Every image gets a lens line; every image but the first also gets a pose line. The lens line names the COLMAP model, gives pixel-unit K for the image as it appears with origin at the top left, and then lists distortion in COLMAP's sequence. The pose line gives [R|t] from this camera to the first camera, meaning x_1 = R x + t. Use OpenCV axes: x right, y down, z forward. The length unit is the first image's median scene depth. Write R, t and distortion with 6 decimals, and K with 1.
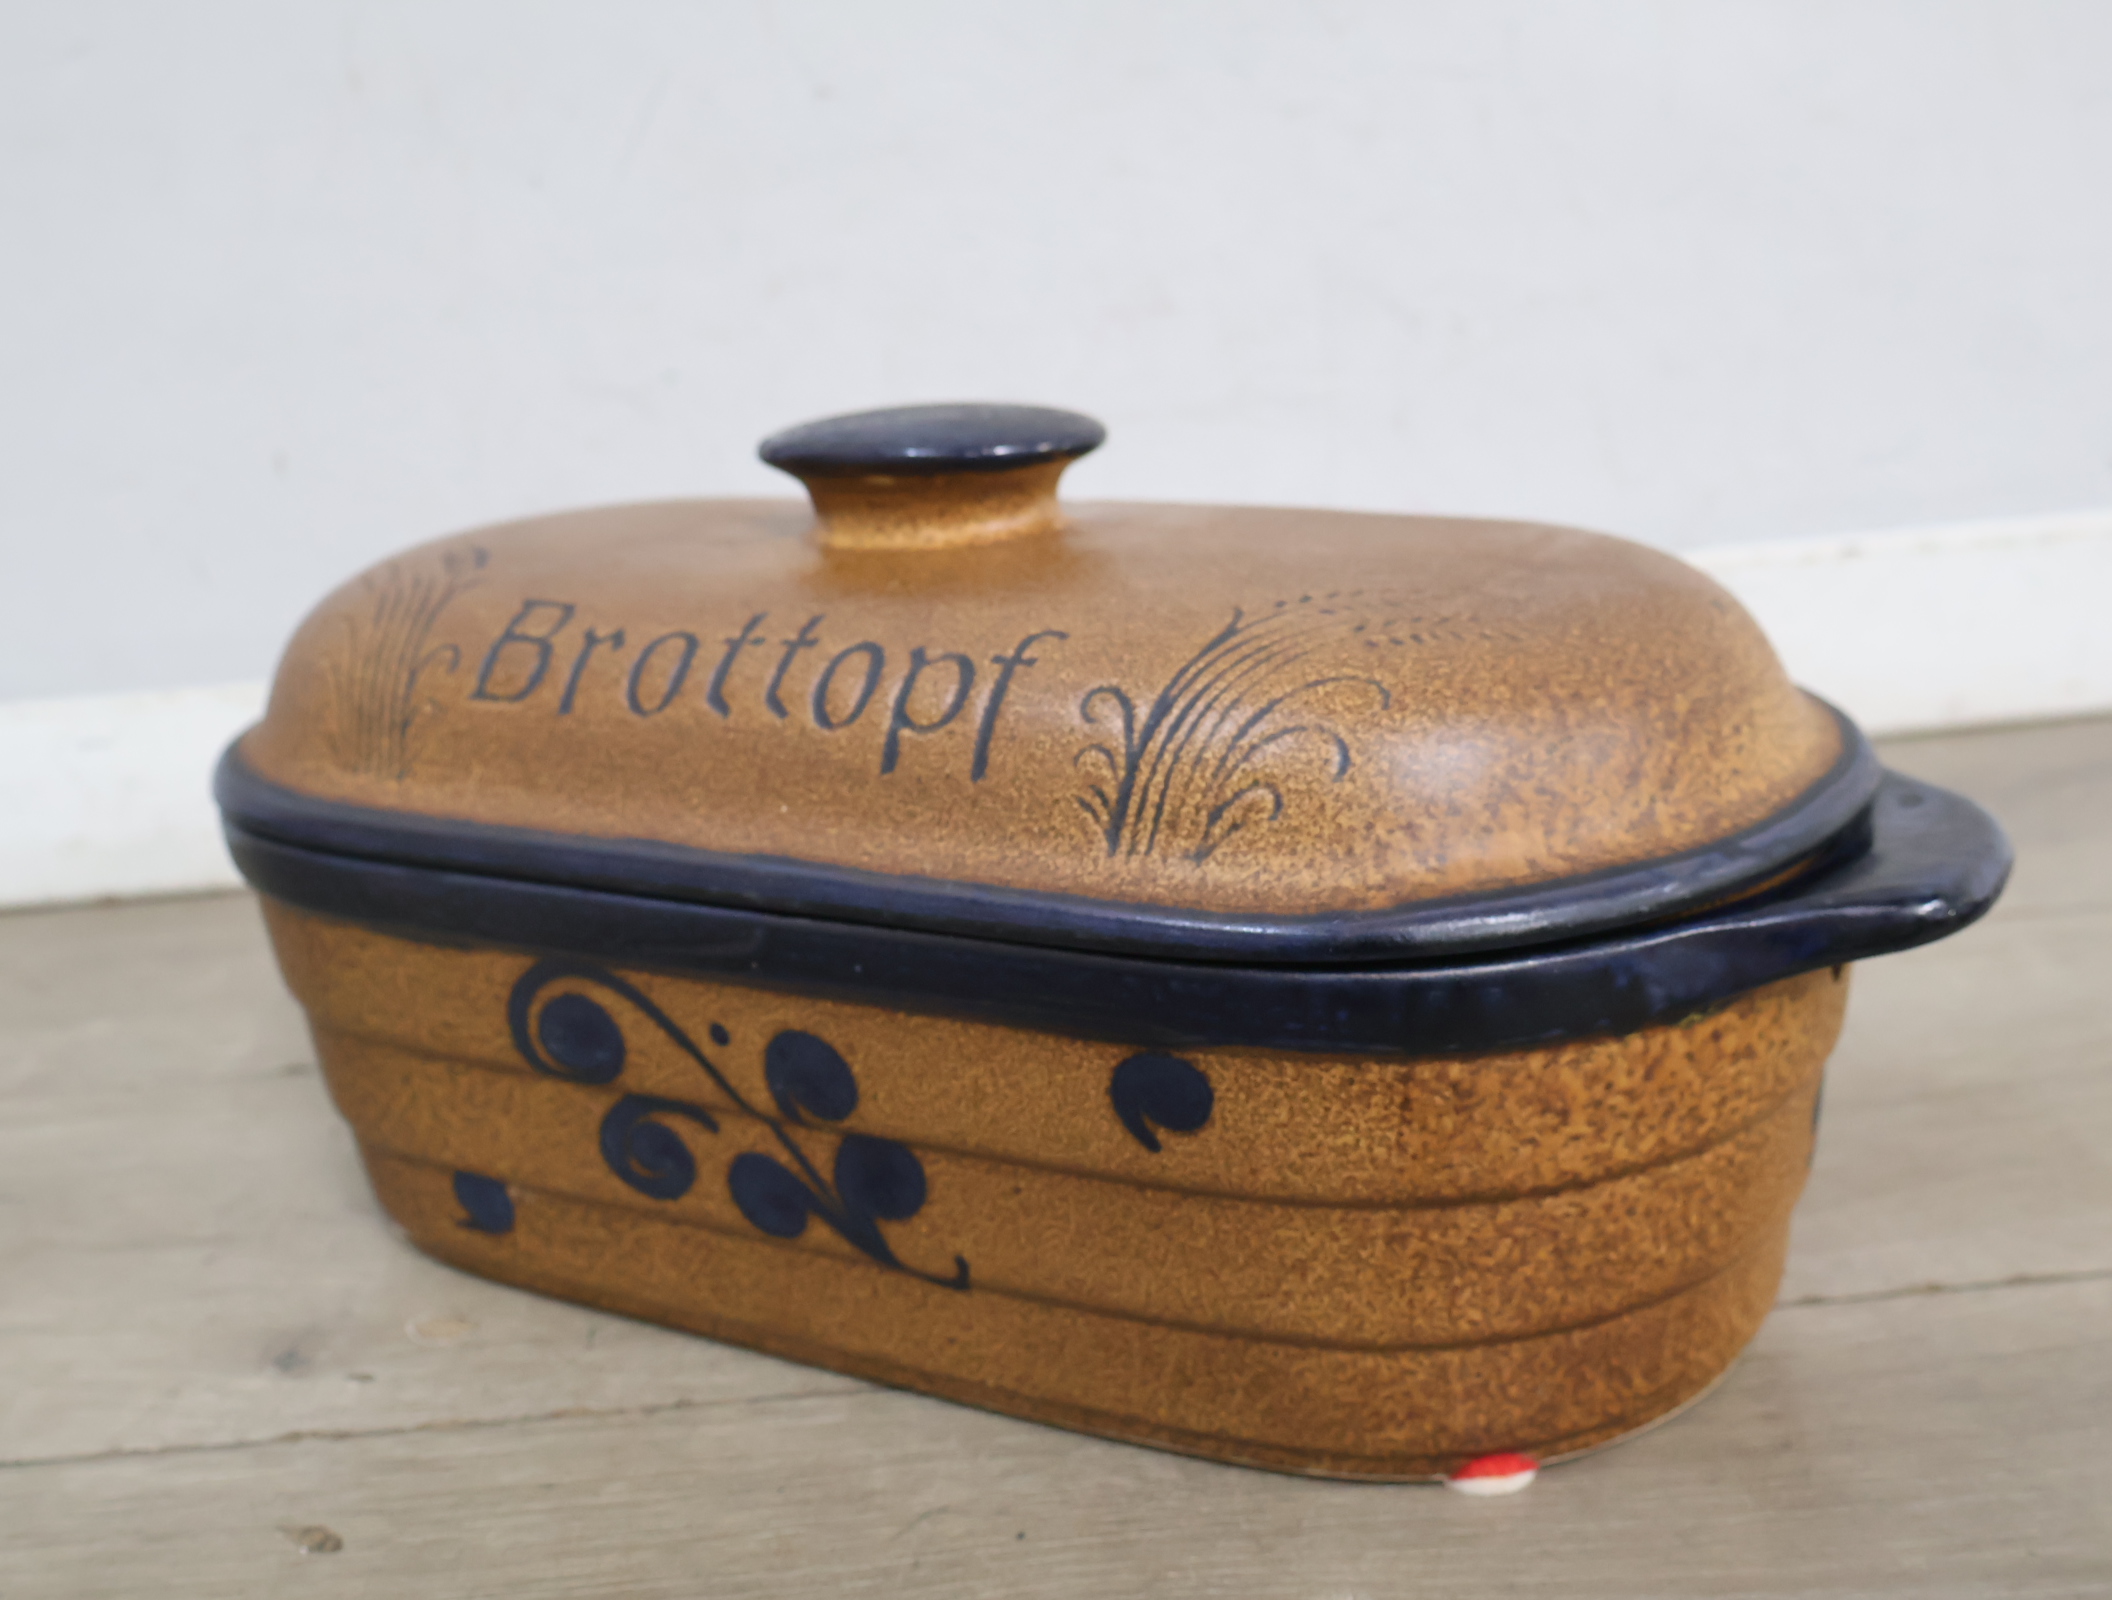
lens RADIAL K [[2451.5, 0, 1044.5], [0, 2451.5, 798.3], [0, 0, 1]] dist [0.013215, -0.003892]
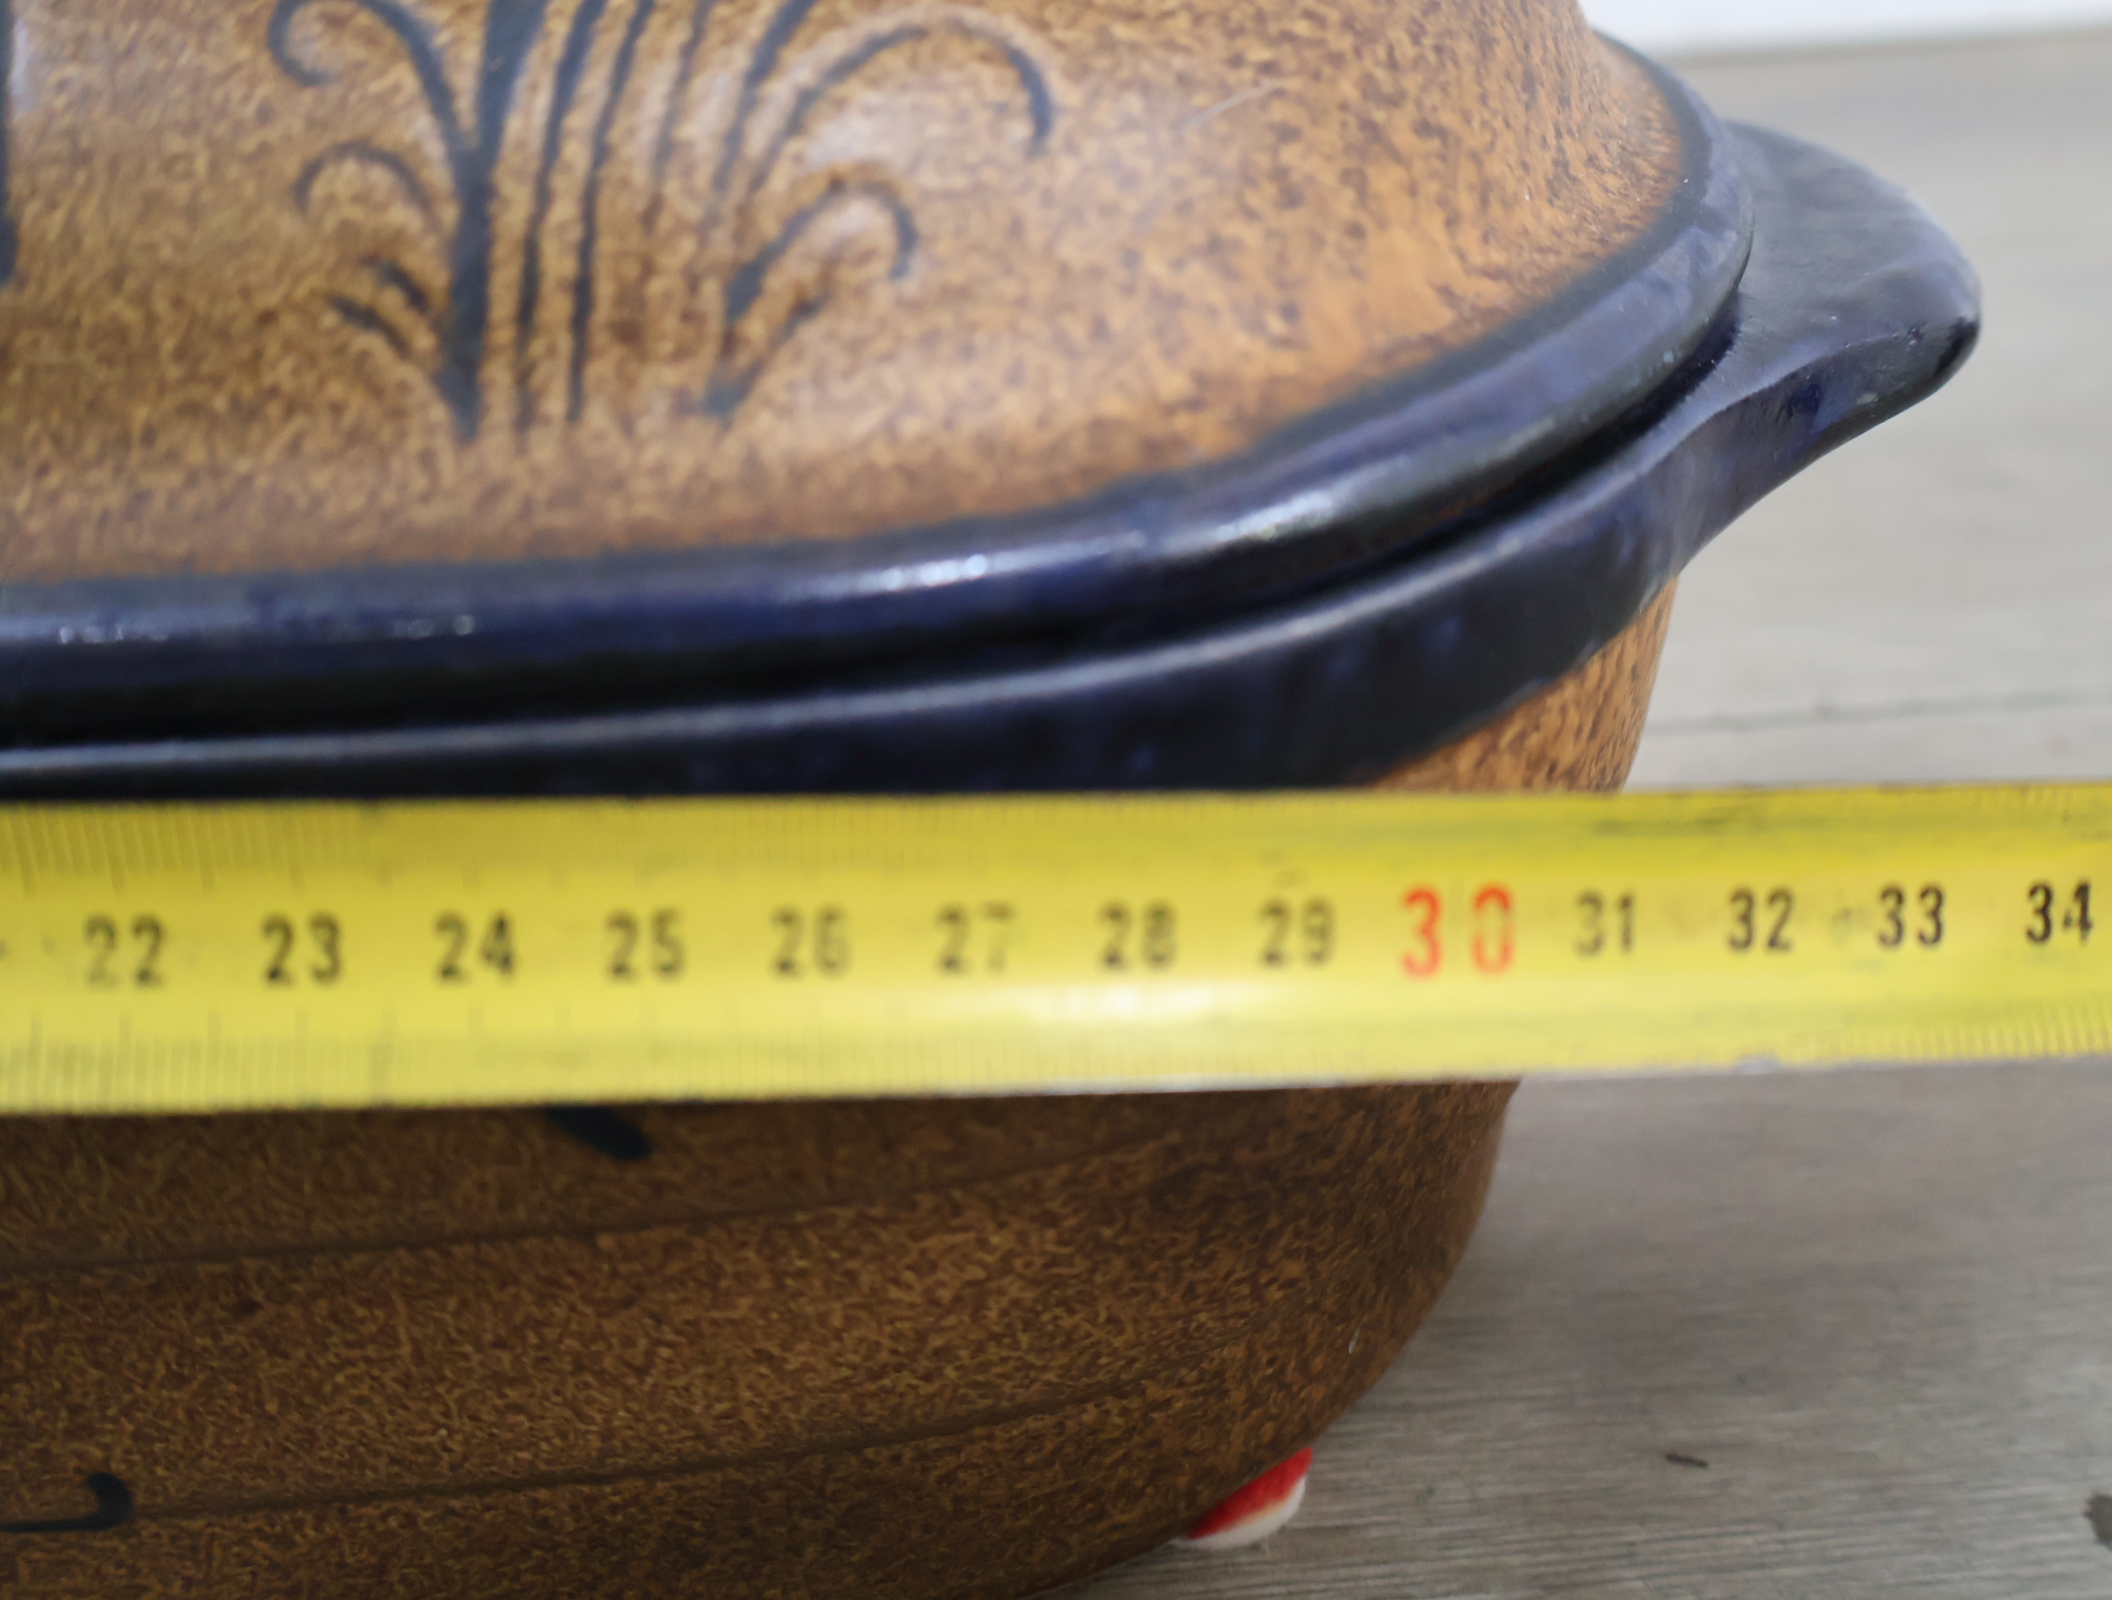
lens RADIAL K [[2451.5, 0, 1044.5], [0, 2451.5, 798.3], [0, 0, 1]] dist [0.013215, -0.003892]
pose [[0.823546, -0.241204, 0.513414, -0.106442], [0.135036, 0.962435, 0.235550, -0.000301], [-0.550943, -0.124656, 0.825180, 0.637721]]
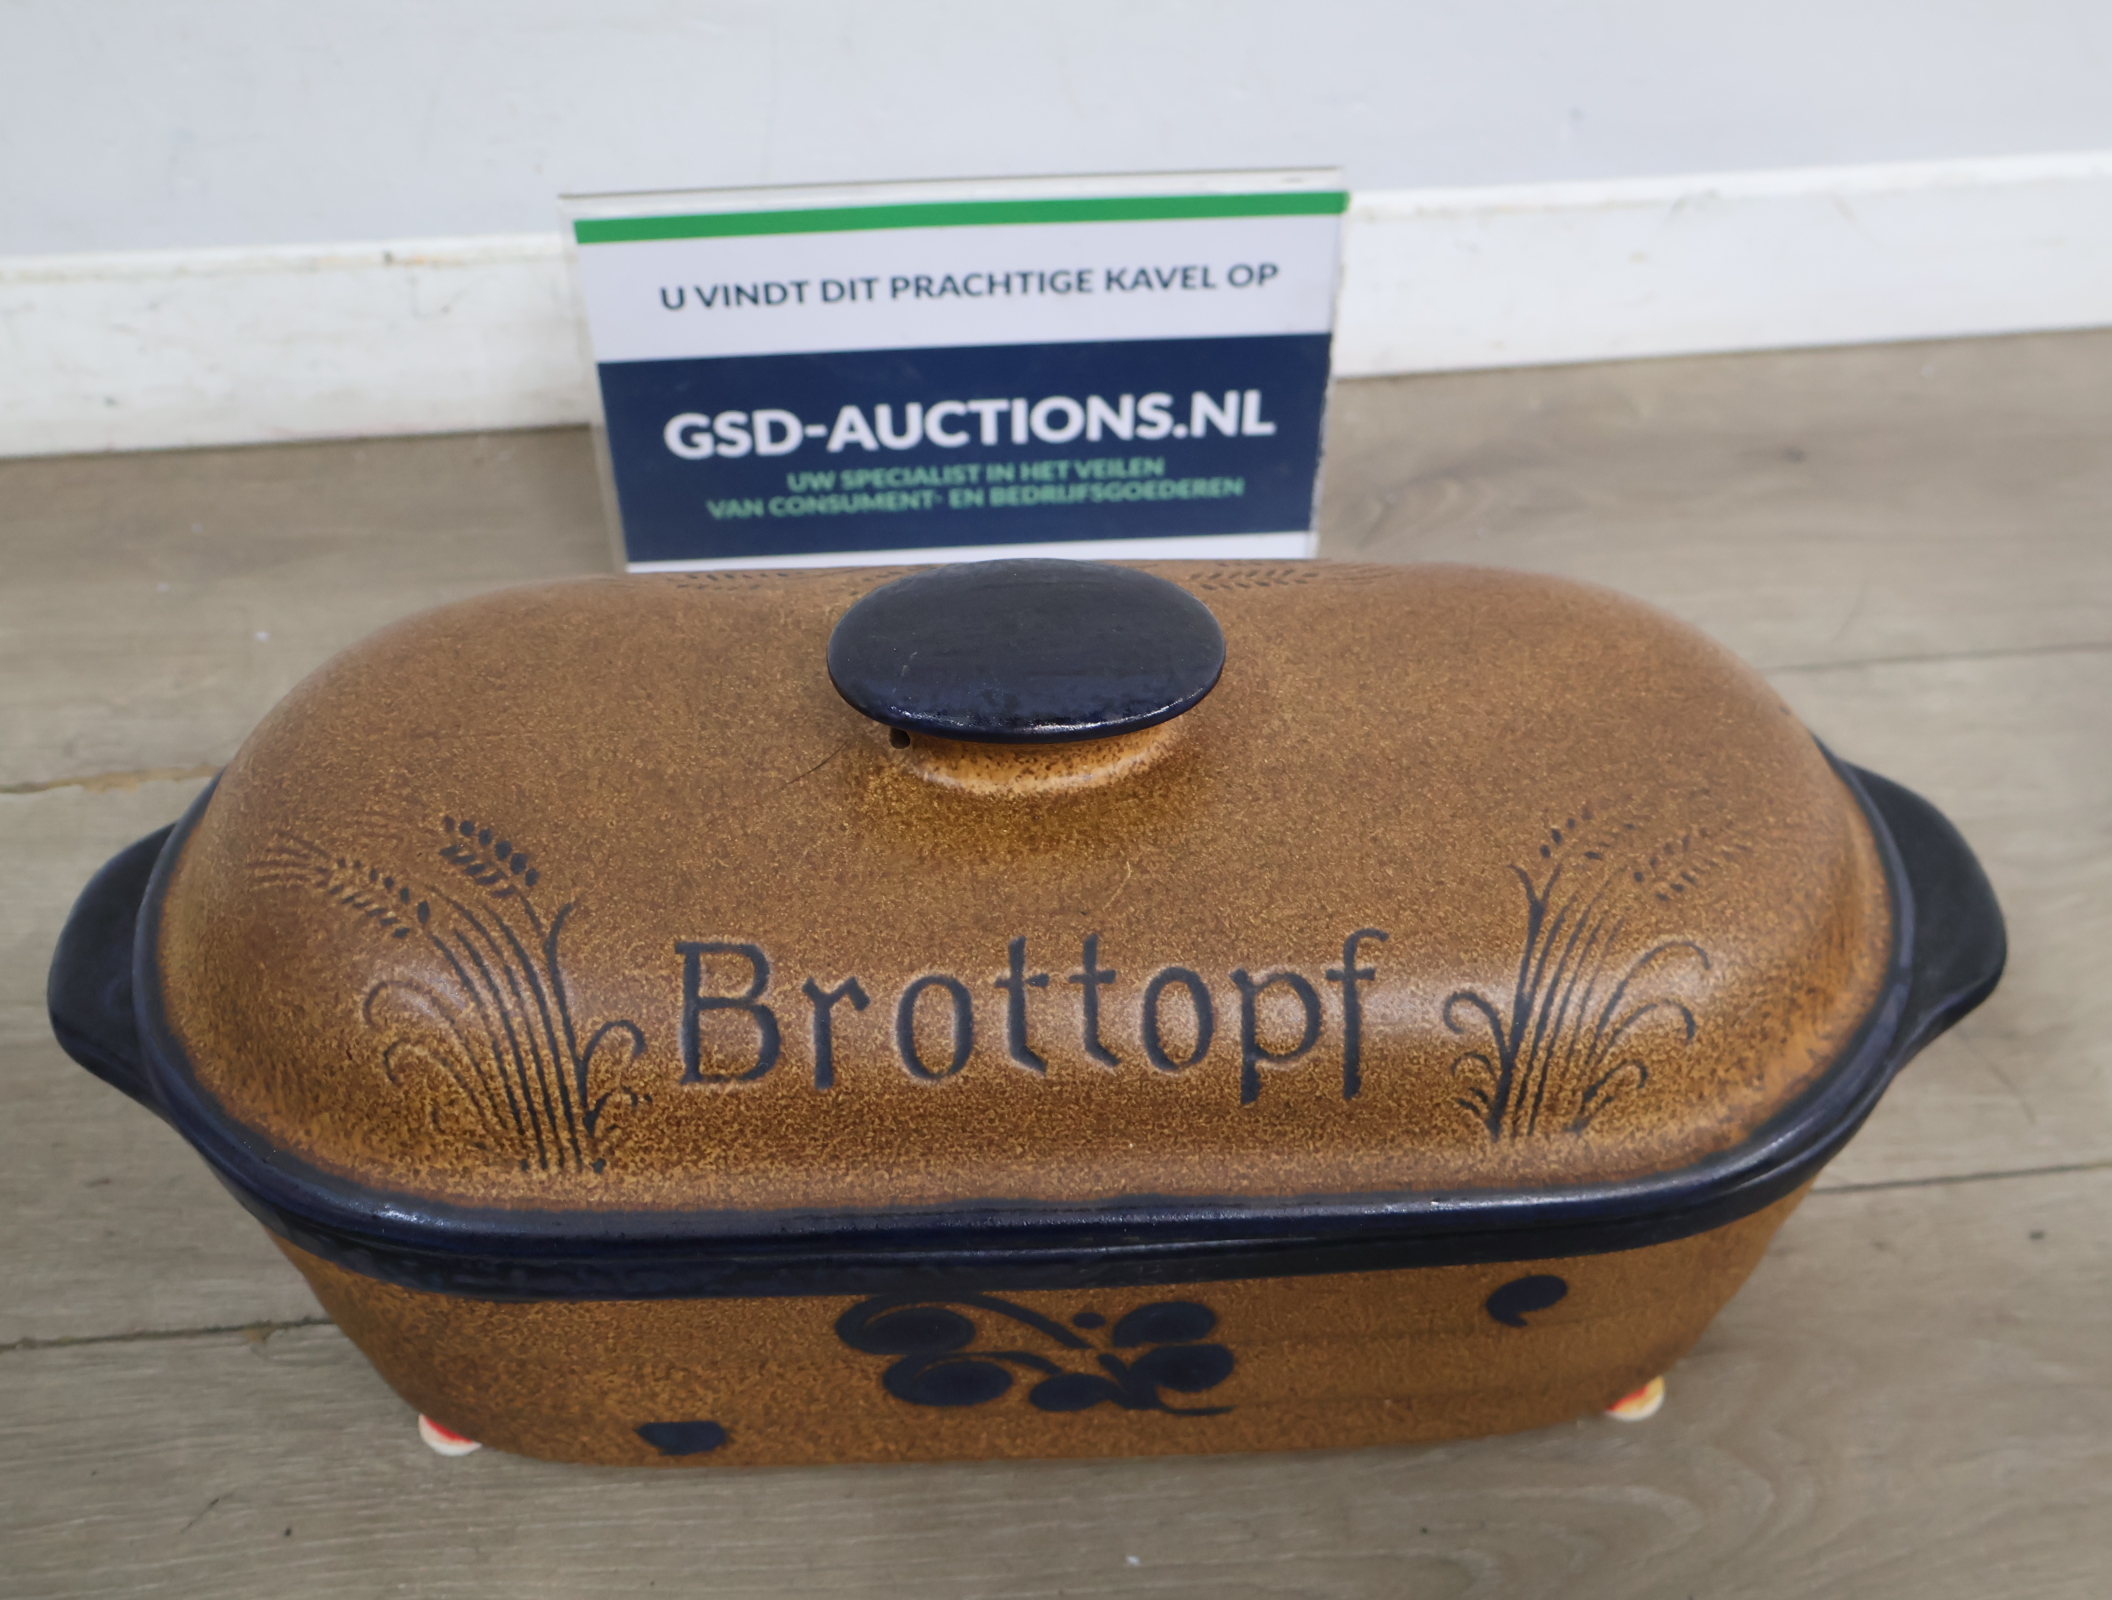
lens RADIAL K [[2420.6, 0, 1070.0], [0, 2420.6, 859.9], [0, 0, 1]] dist [0.010780, -0.006719]
pose [[0.823909, -0.319325, 0.468193, -0.612630], [0.088679, 0.888610, 0.450010, -0.608418], [-0.559740, -0.329249, 0.760451, 0.310538]]
